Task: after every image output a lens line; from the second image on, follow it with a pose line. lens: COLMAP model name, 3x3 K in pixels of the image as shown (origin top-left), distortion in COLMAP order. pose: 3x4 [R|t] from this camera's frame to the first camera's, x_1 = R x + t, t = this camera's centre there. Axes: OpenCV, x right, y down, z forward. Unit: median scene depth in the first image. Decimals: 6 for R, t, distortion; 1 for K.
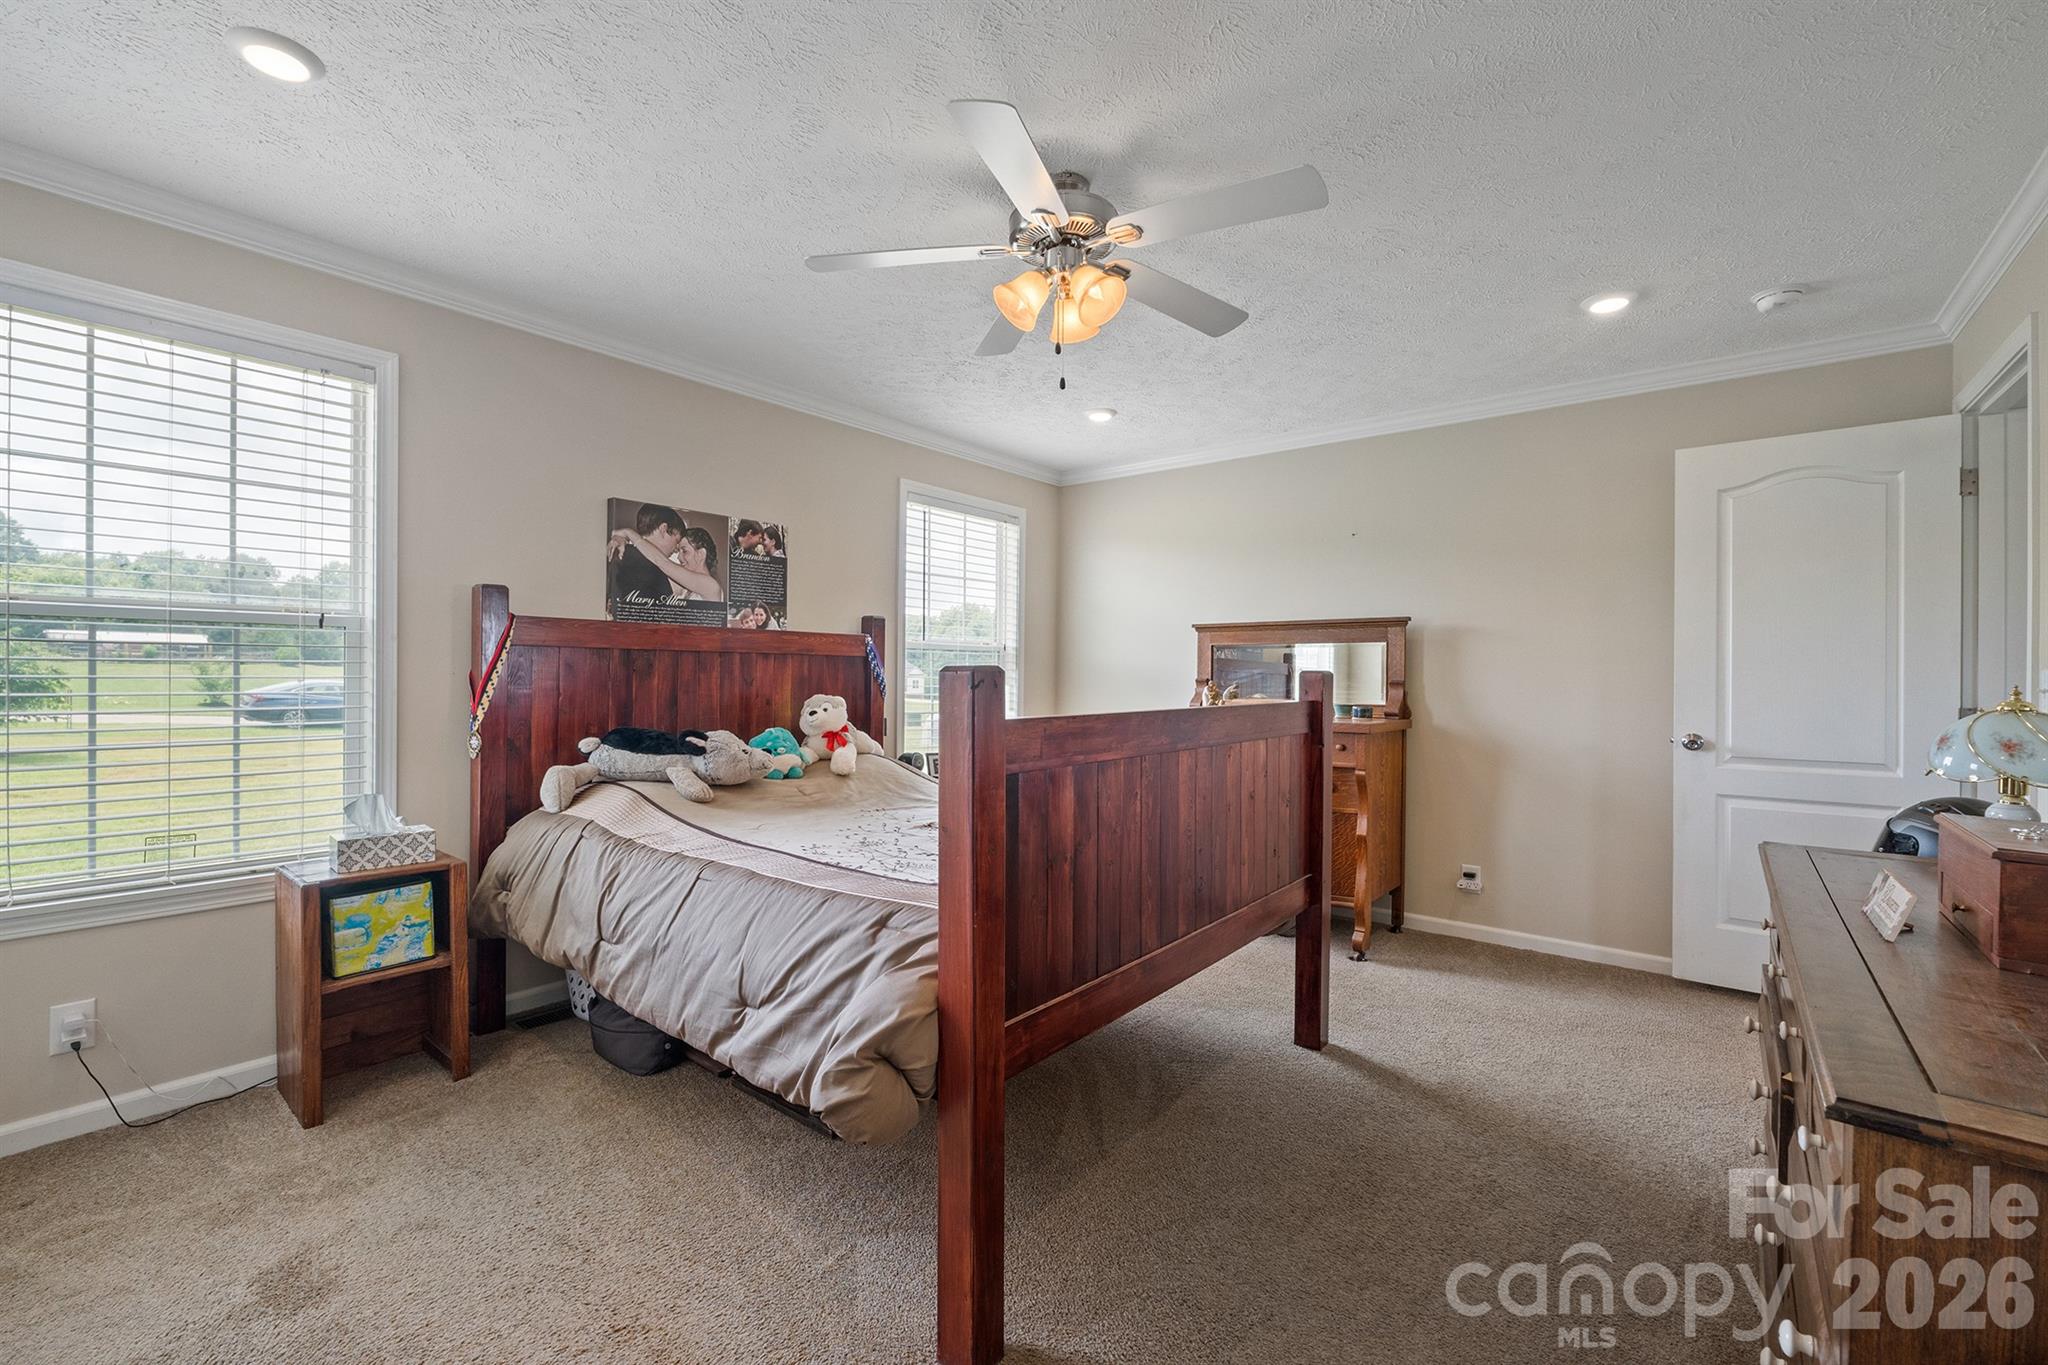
lens RADIAL K [[864.4, 0, 1028.2], [0, 864.4, 668.7], [0, 0, 1]] dist [-0.001157, -0.000058]
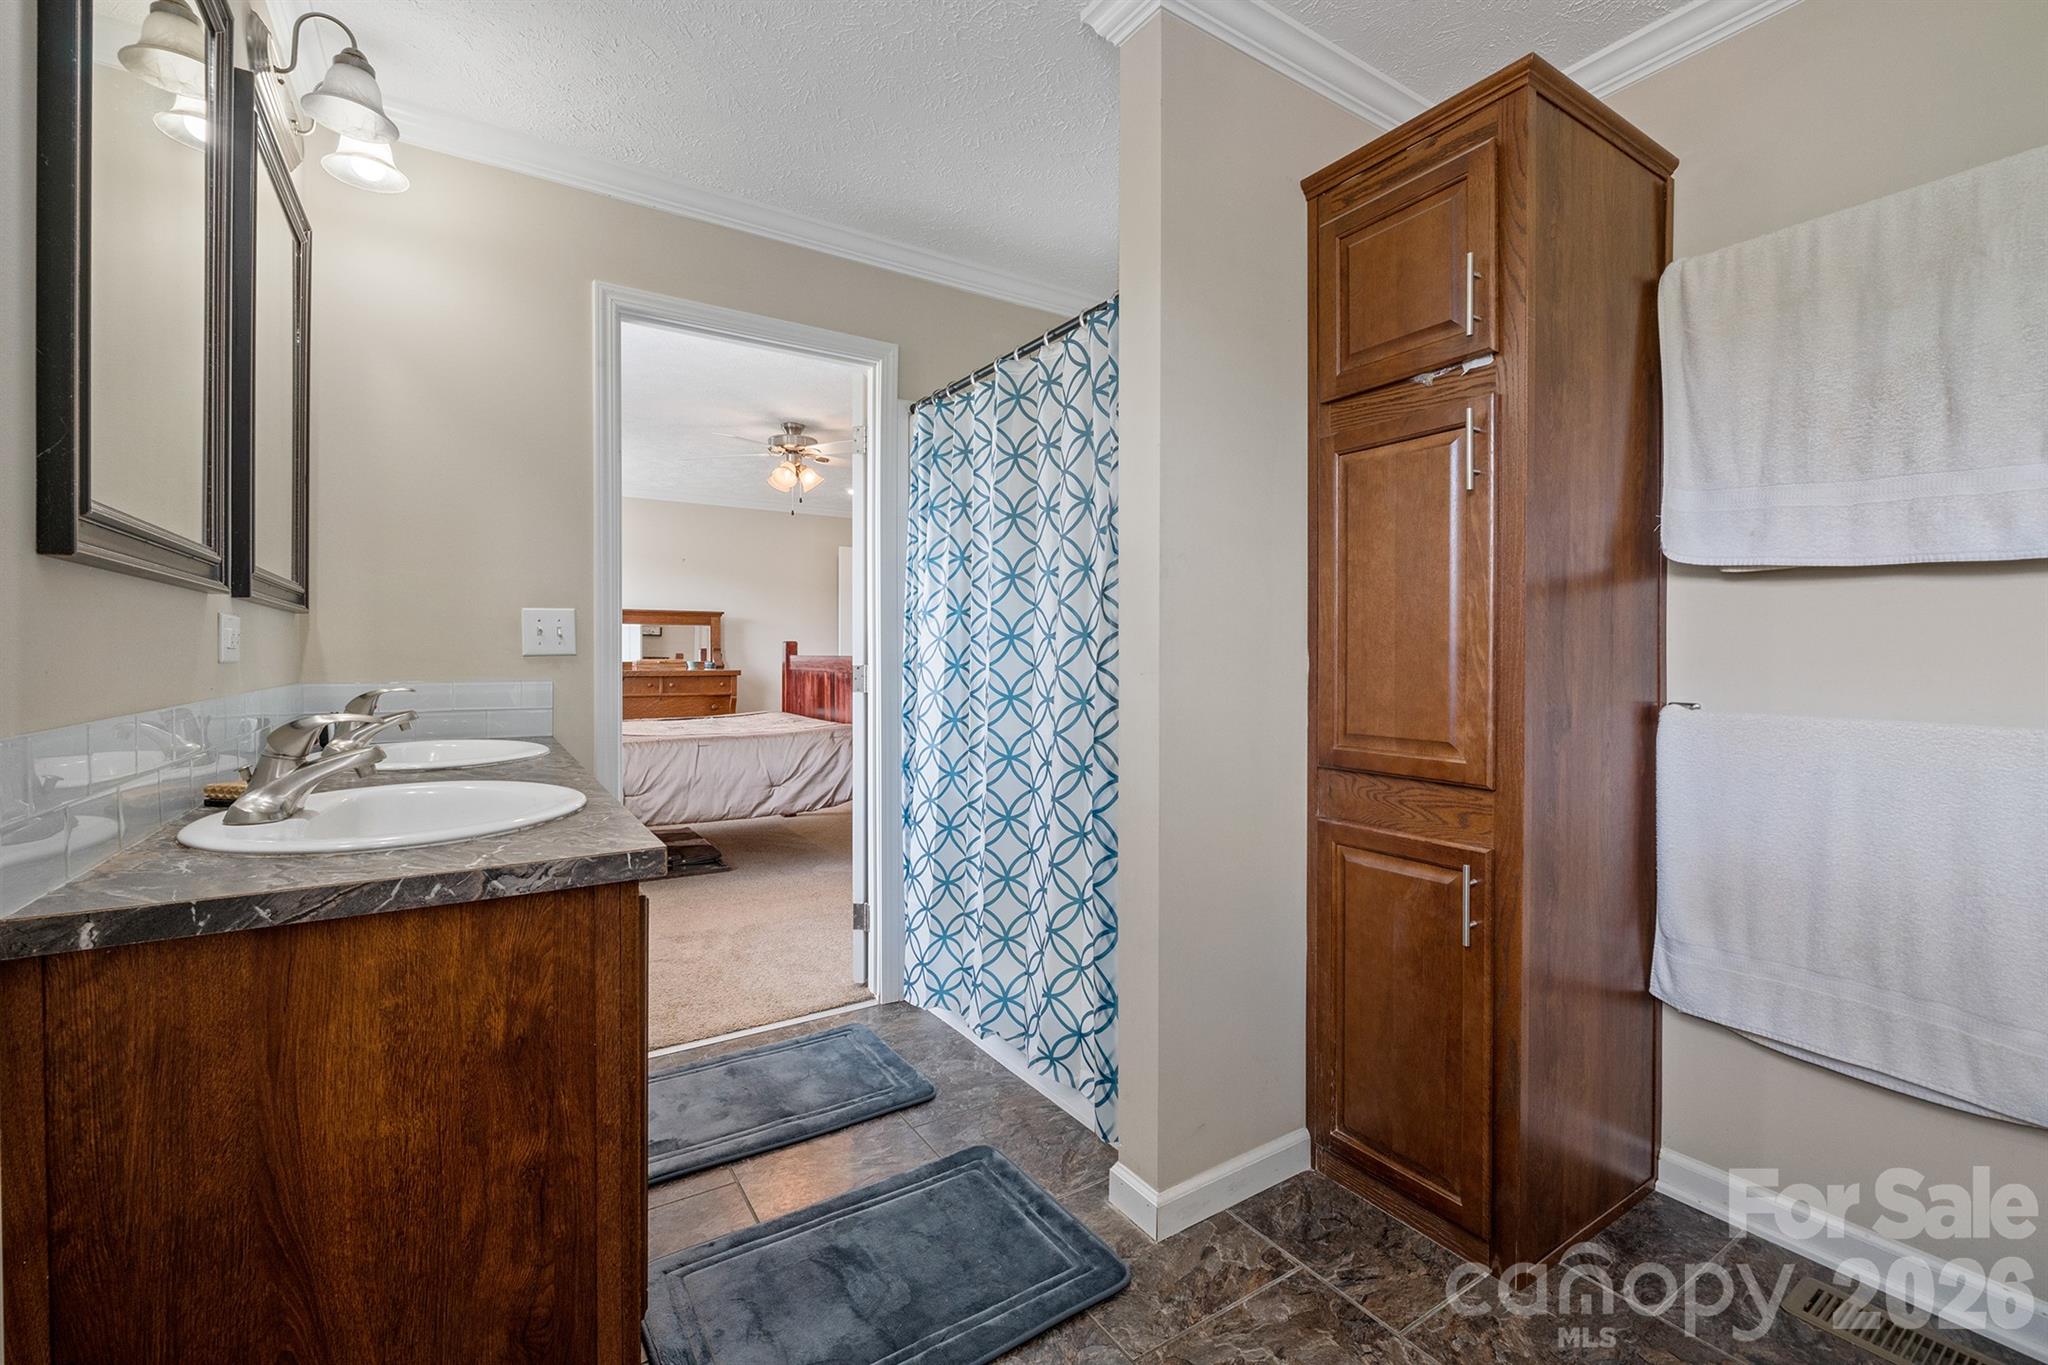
lens RADIAL K [[864.4, 0, 1028.2], [0, 864.4, 668.7], [0, 0, 1]] dist [-0.001157, -0.000058]
pose [[0.309243, -0.016241, 0.950844, -1.886649], [-0.007442, 0.999782, 0.019497, 0.029945], [-0.950954, -0.013106, 0.309055, -0.261842]]
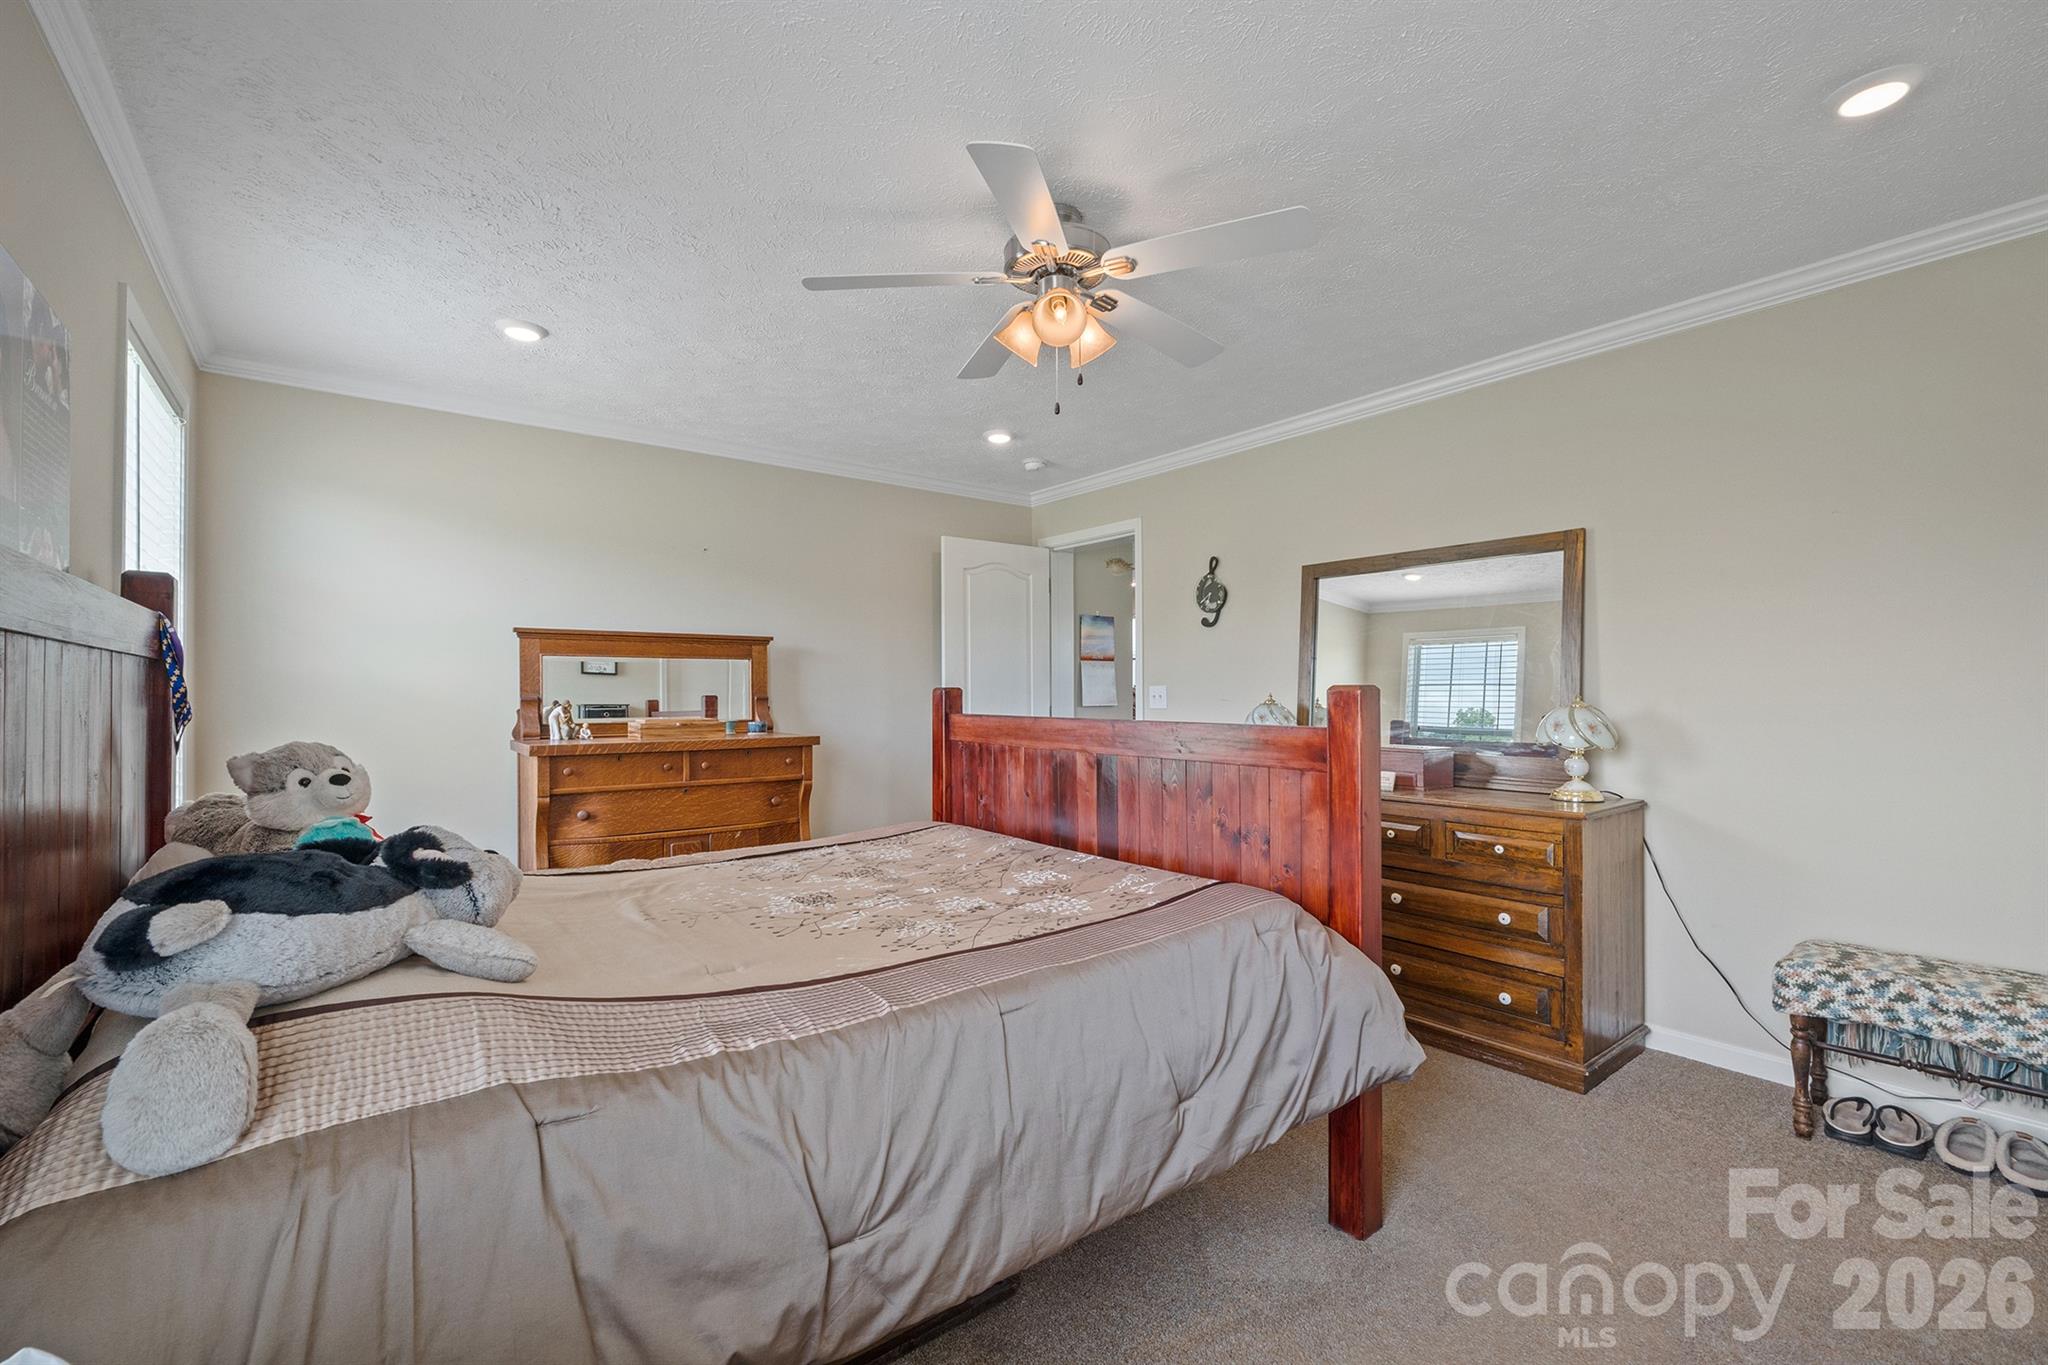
lens RADIAL K [[871.5, 0, 1024.0], [0, 871.5, 682.5], [0, 0, 1]] dist [-0.000655, -0.000157]
pose [[0.223282, 0.001398, 0.974753, -0.974274], [-0.000791, 0.999999, -0.001253, -0.004389], [-0.974754, -0.000492, 0.223283, 0.807421]]
